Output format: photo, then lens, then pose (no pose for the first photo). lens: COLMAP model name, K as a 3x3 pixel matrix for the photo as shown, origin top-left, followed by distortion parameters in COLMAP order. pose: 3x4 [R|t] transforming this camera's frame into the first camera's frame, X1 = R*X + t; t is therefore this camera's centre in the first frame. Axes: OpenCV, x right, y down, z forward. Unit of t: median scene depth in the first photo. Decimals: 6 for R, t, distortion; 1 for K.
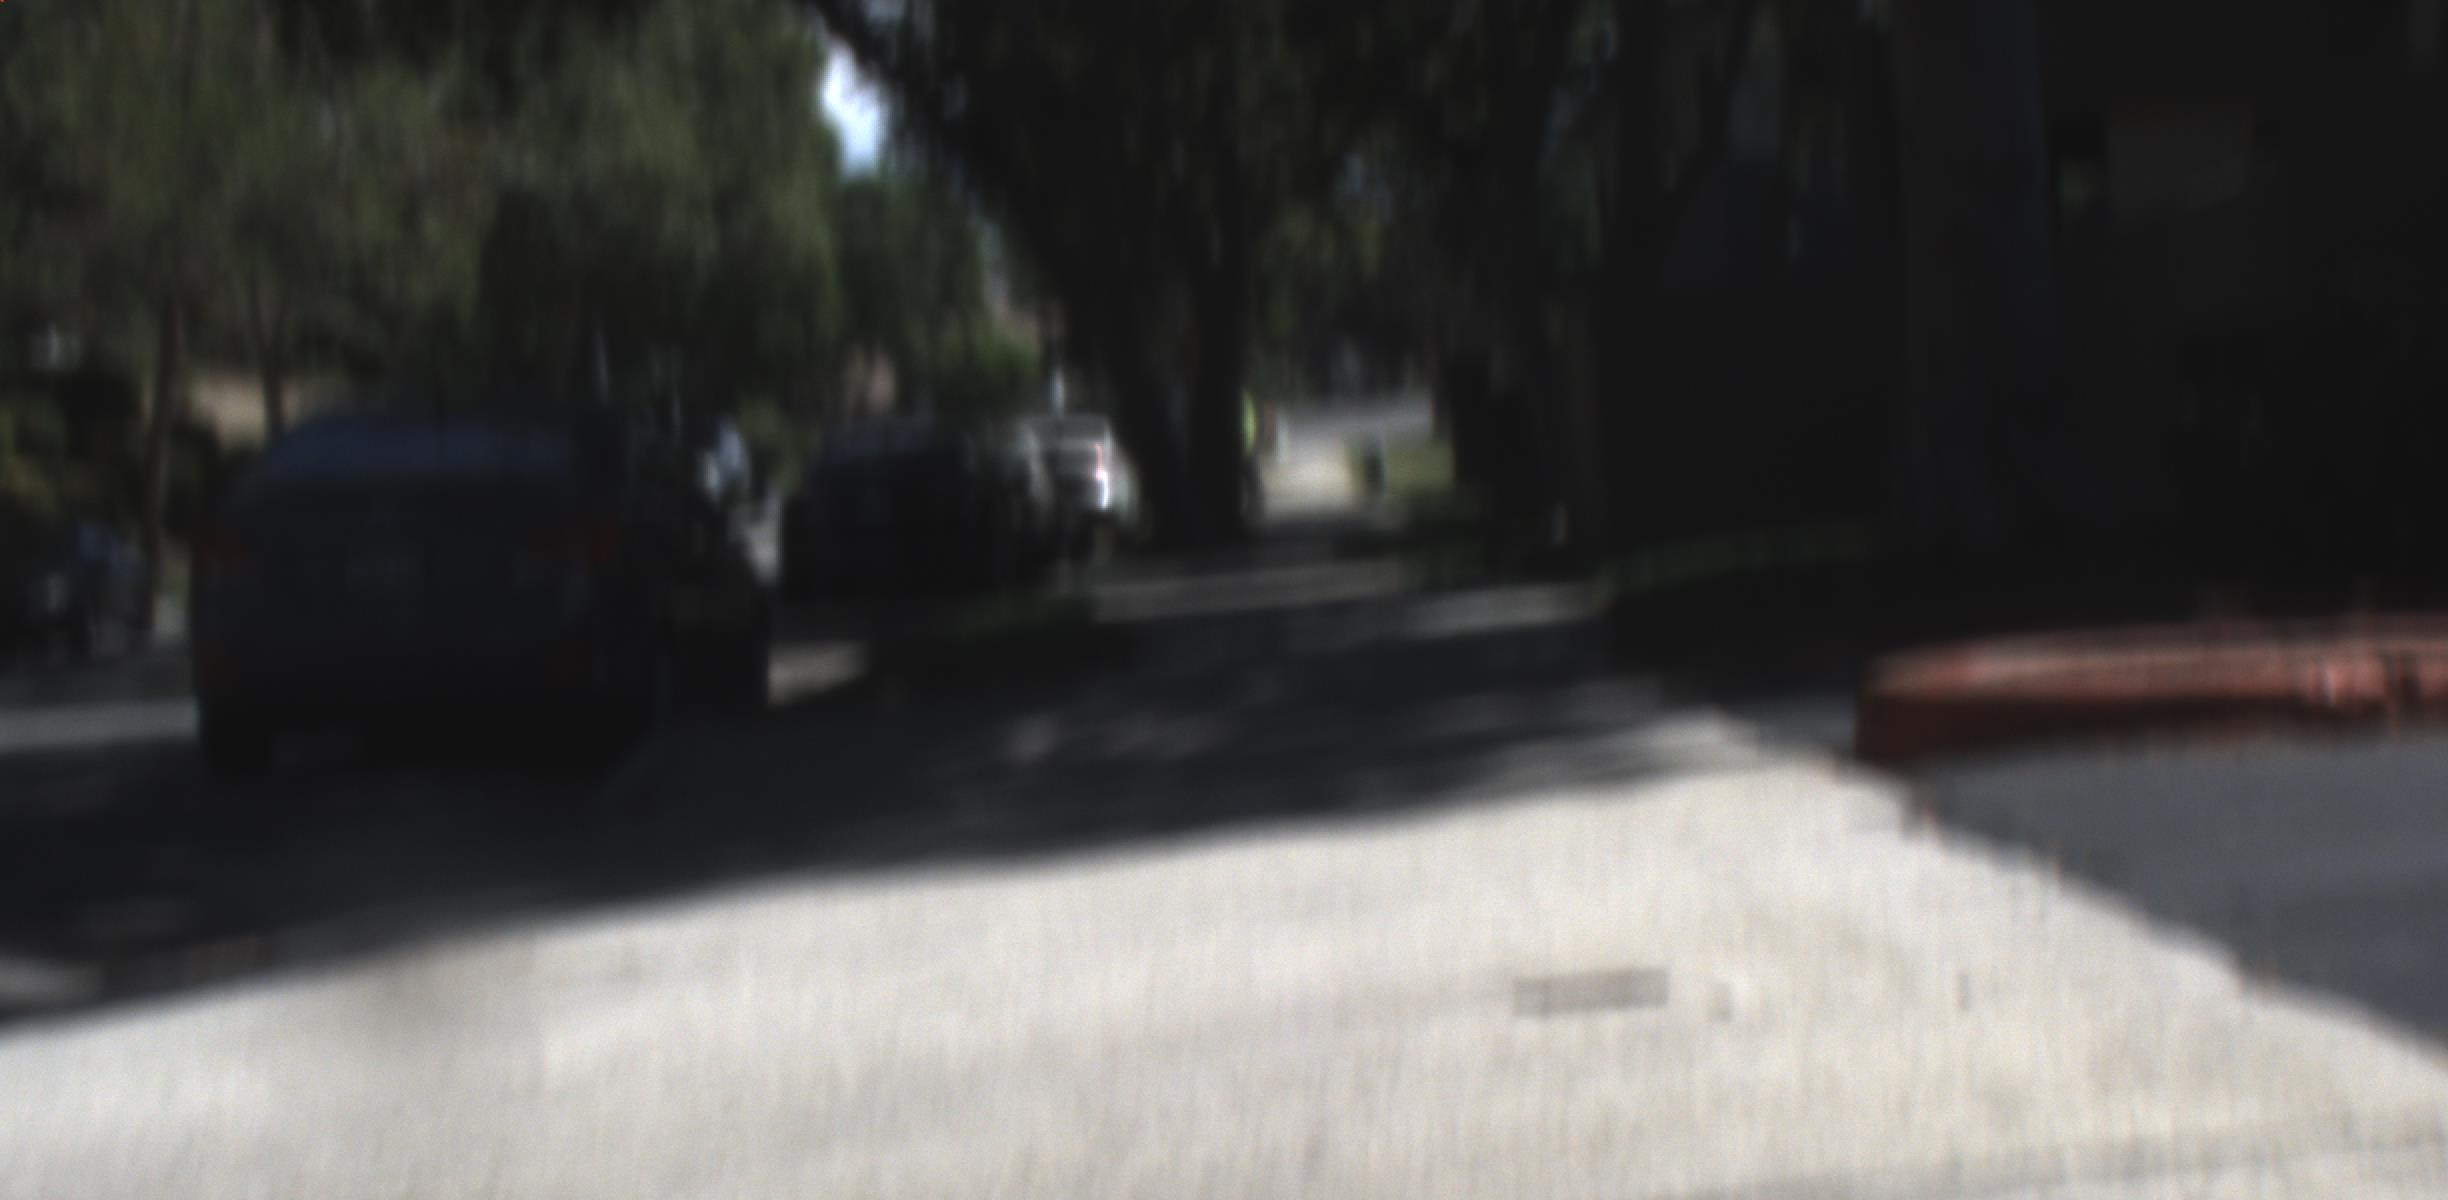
lens RADIAL K [[5374.1, 0, 1228.0], [0, 5374.1, 616.1], [0, 0, 1]] dist [-0.007220, 0.000000]
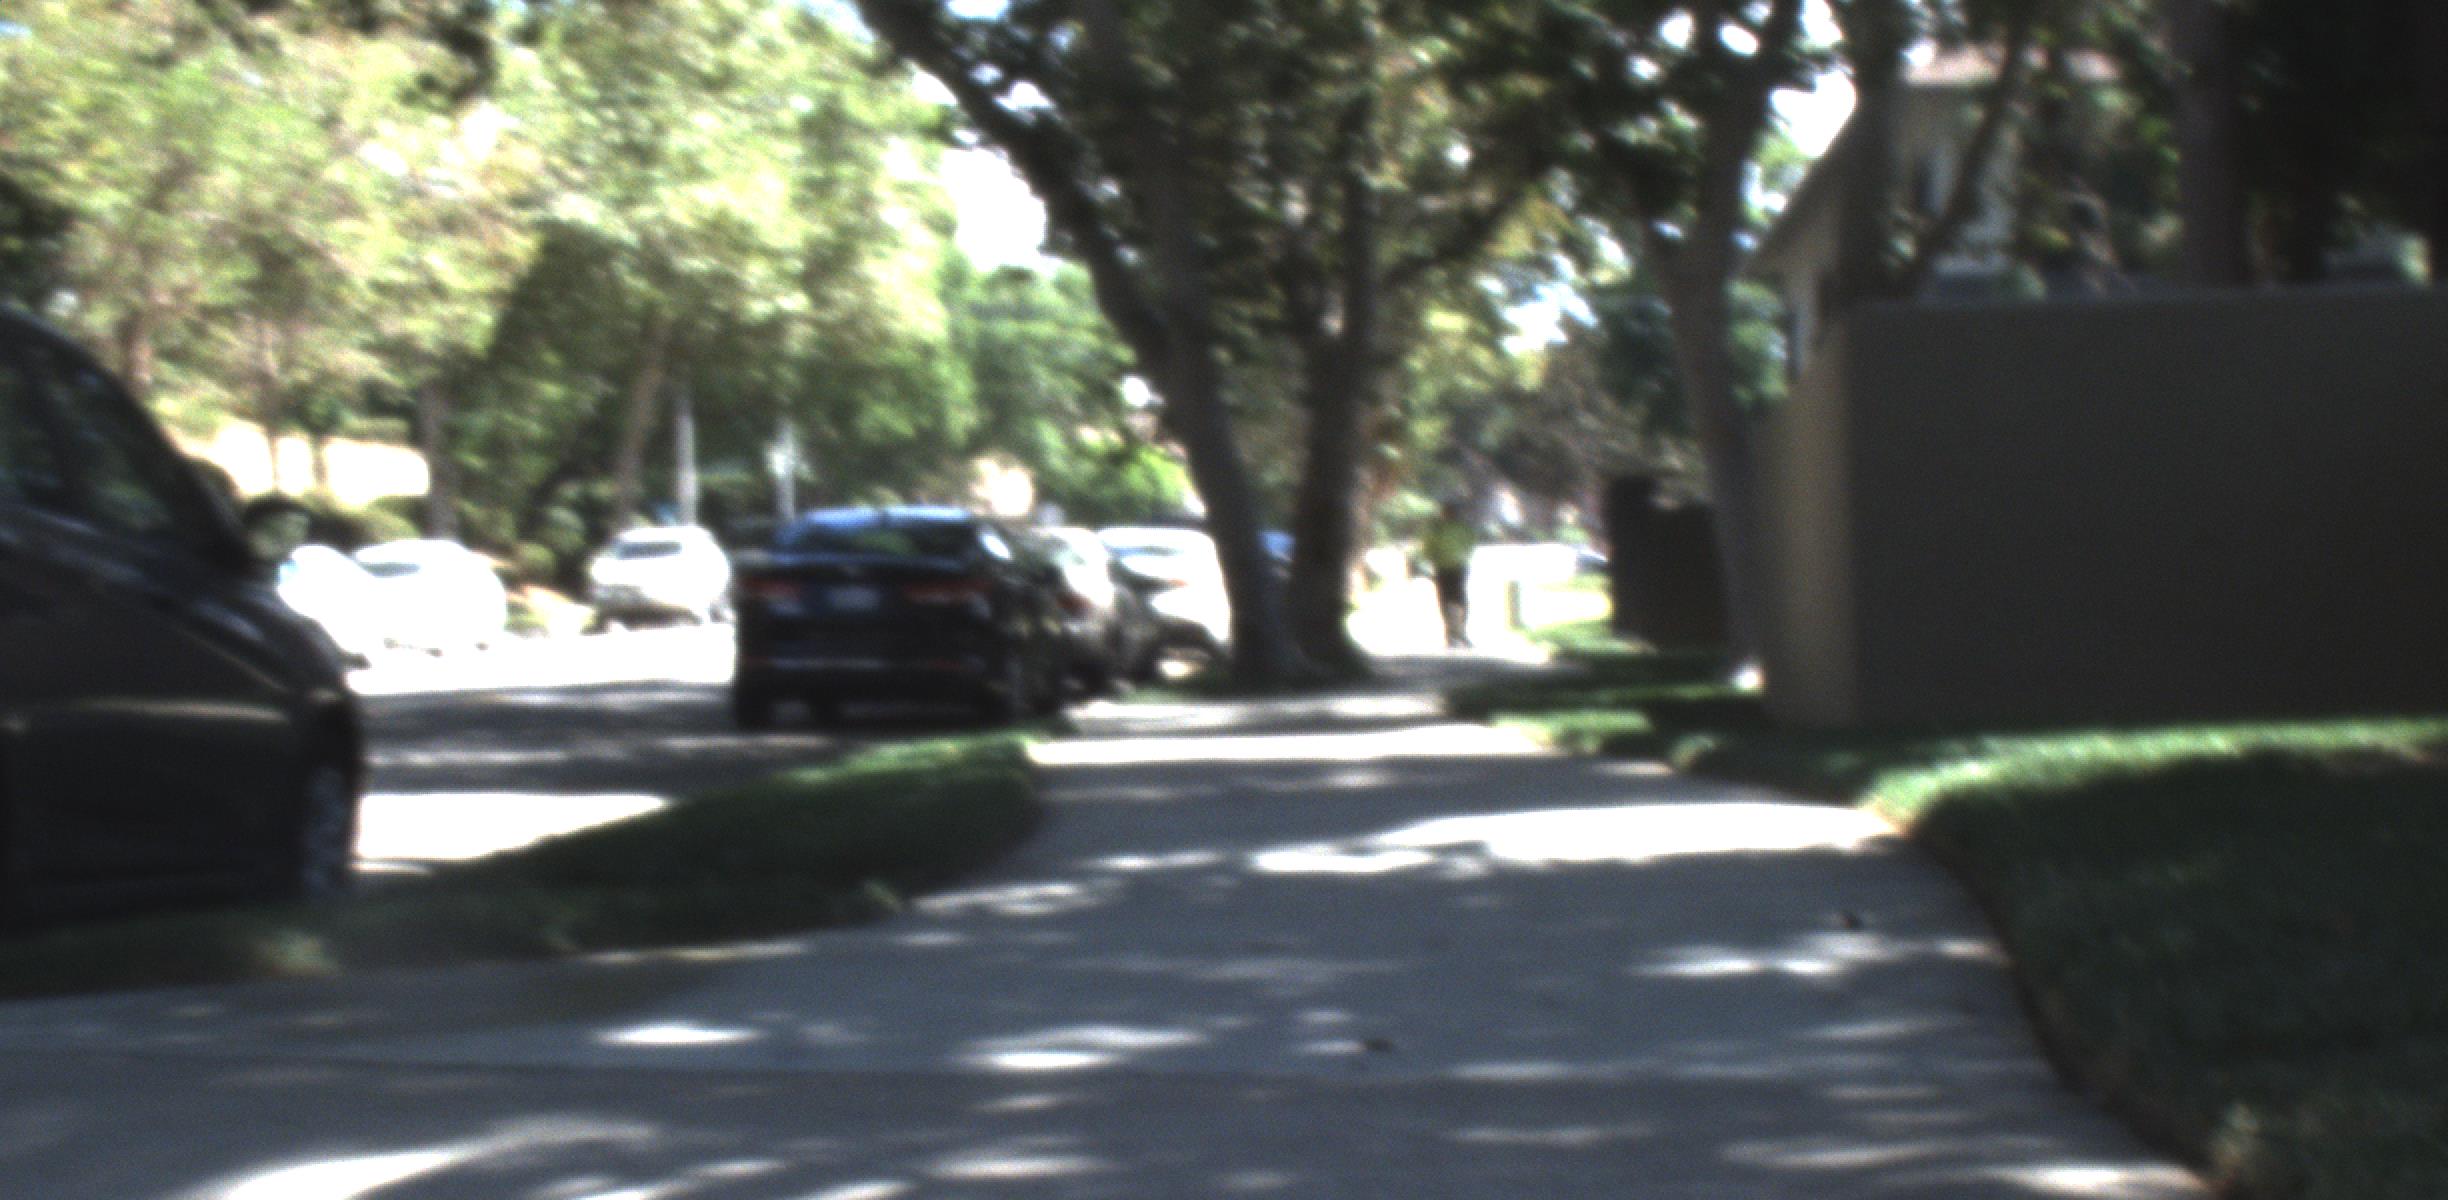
lens RADIAL K [[5374.1, 0, 1243.2], [0, 5374.1, 593.7], [0, 0, 1]] dist [-0.007220, 0.000000]
pose [[0.997727, 0.062179, -0.025988, 0.006989], [-0.062913, 0.997612, -0.028486, -0.002077], [0.024155, 0.030056, 0.999256, 0.166832]]
